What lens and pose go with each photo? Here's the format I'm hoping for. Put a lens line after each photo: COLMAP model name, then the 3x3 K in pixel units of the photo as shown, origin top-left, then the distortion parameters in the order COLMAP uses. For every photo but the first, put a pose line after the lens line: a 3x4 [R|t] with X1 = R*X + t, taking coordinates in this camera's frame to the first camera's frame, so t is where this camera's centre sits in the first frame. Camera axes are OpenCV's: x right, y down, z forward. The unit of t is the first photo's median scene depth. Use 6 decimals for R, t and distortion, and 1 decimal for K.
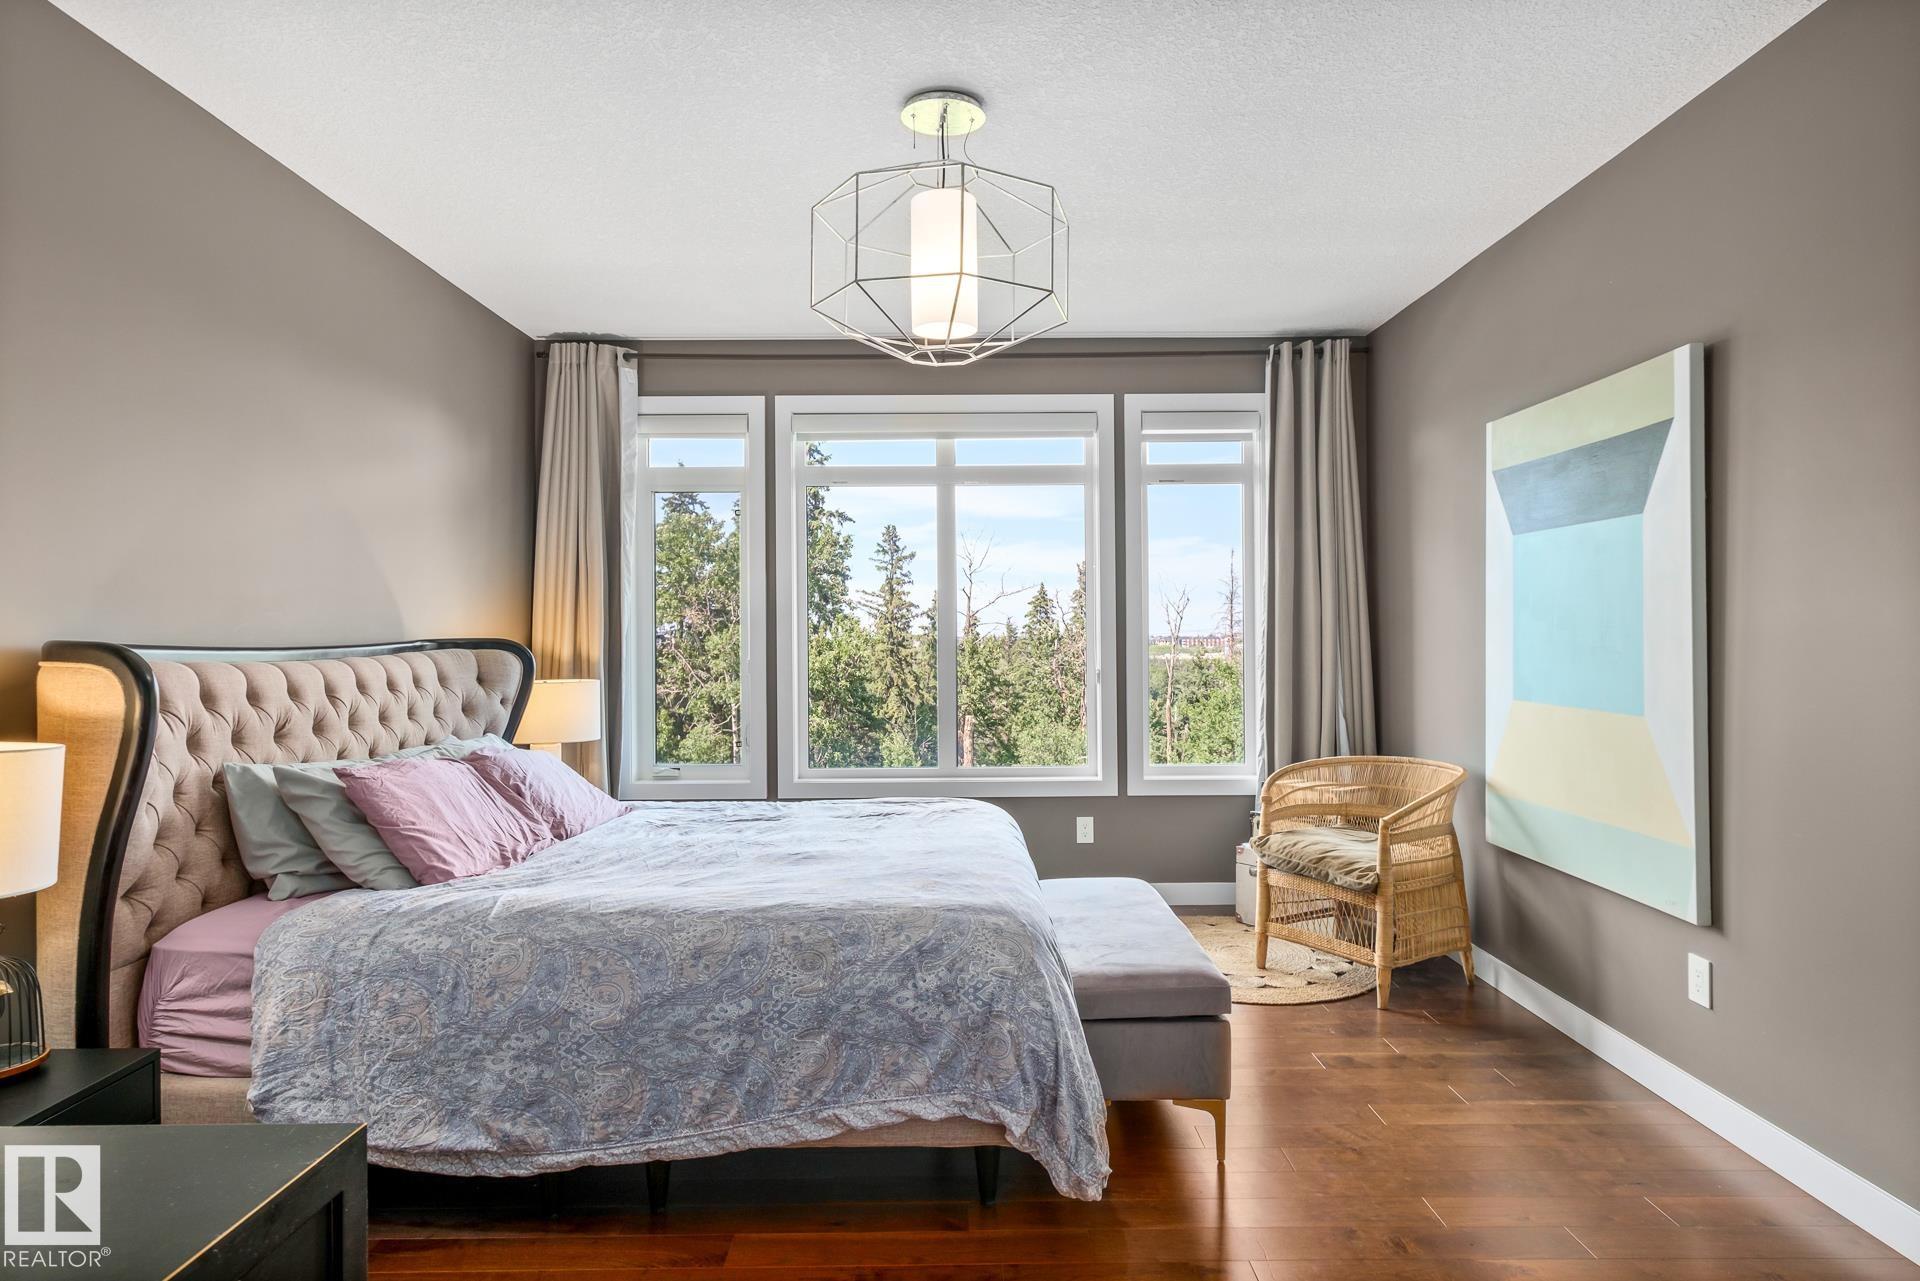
lens RADIAL K [[1117.9, 0, 958.4], [0, 1117.9, 654.1], [0, 0, 1]] dist [0.001014, 0.000867]
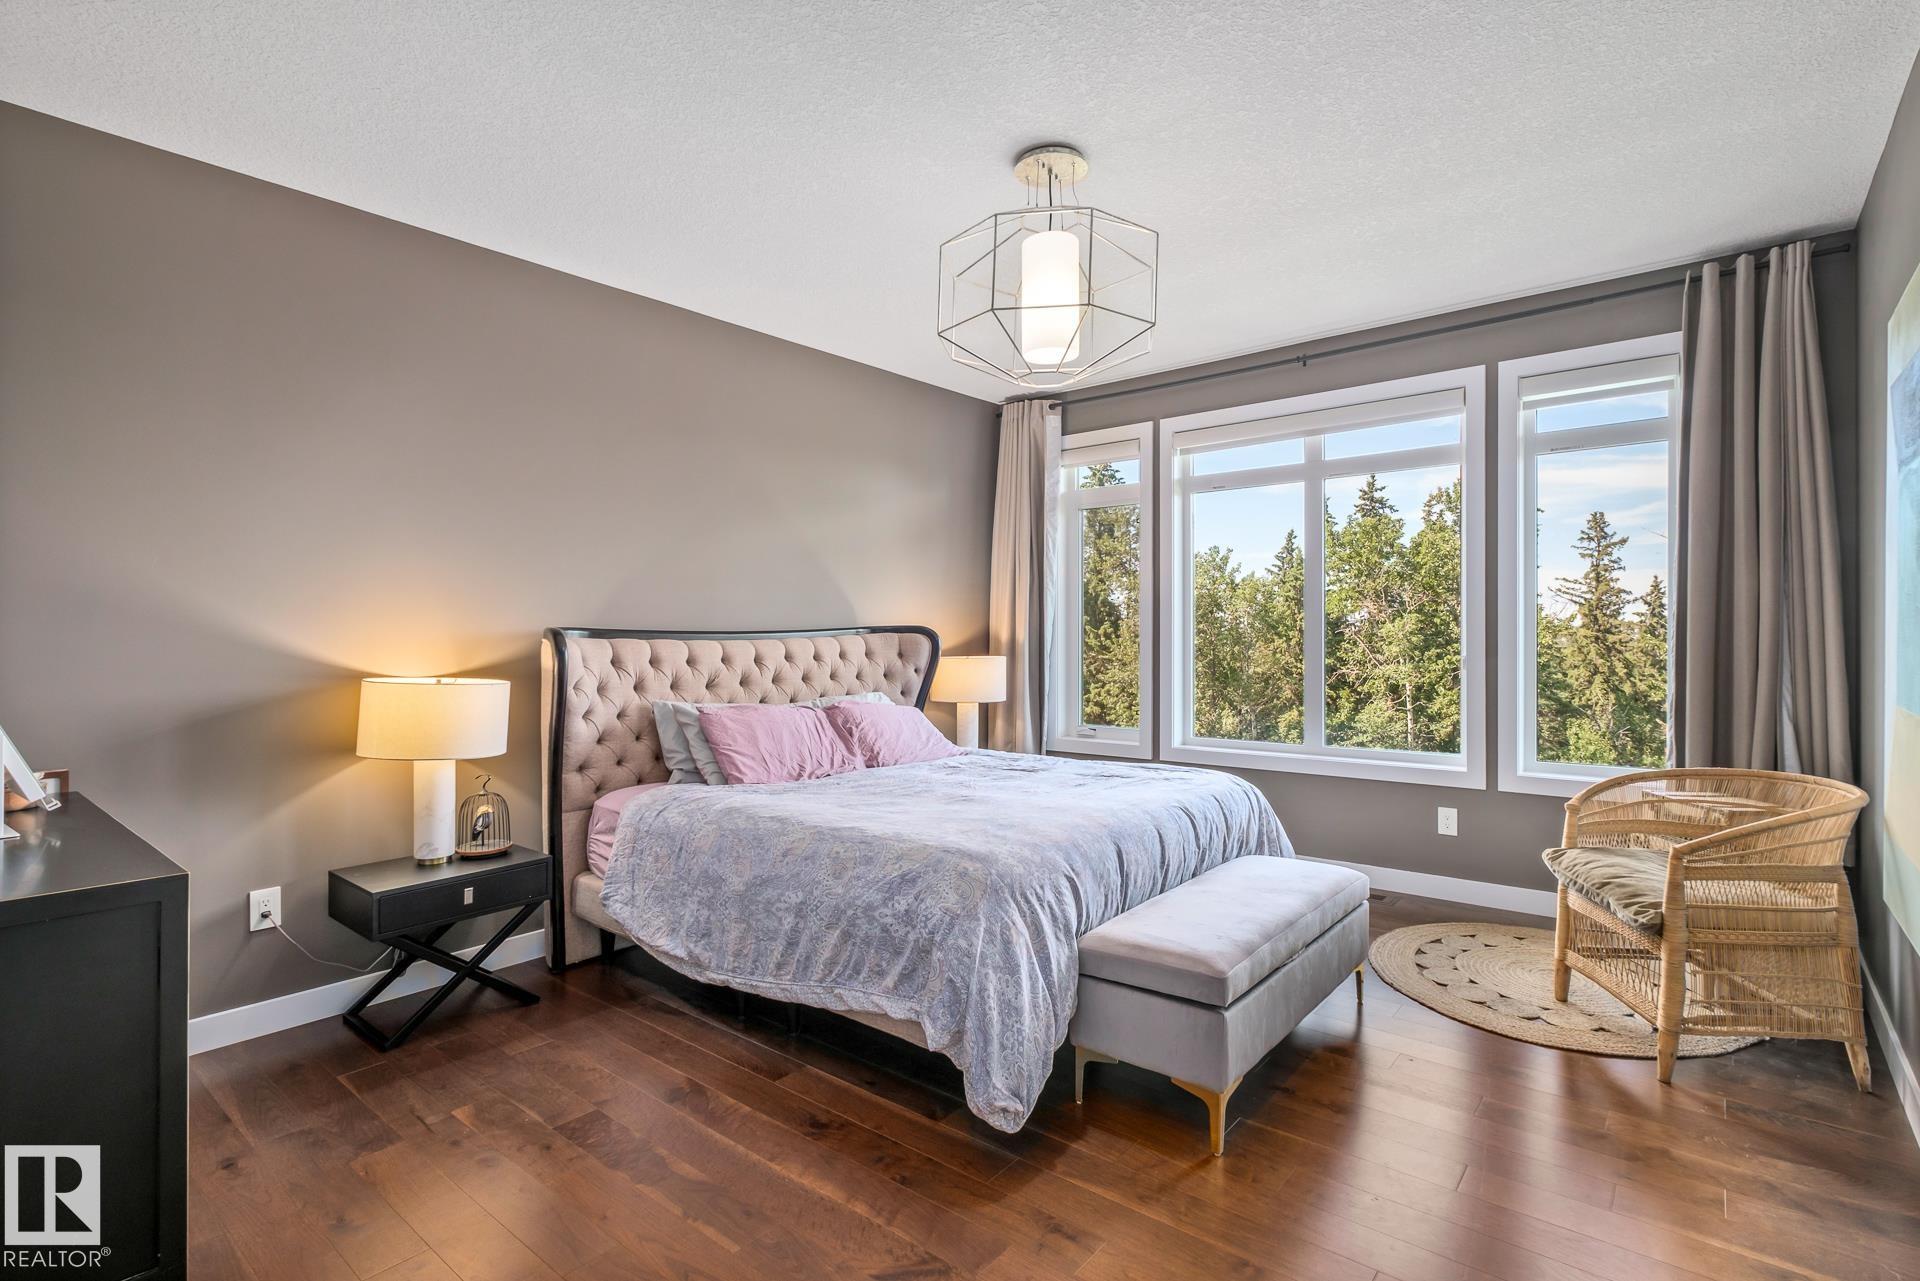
lens RADIAL K [[913.5, 0, 960.0], [0, 913.5, 640.5], [0, 0, 1]] dist [-0.002216, -0.001194]
pose [[0.768182, 0.006337, -0.640200, 0.377404], [-0.005530, 0.999979, 0.003263, 0.000756], [0.640208, 0.001034, 0.768201, 0.158410]]
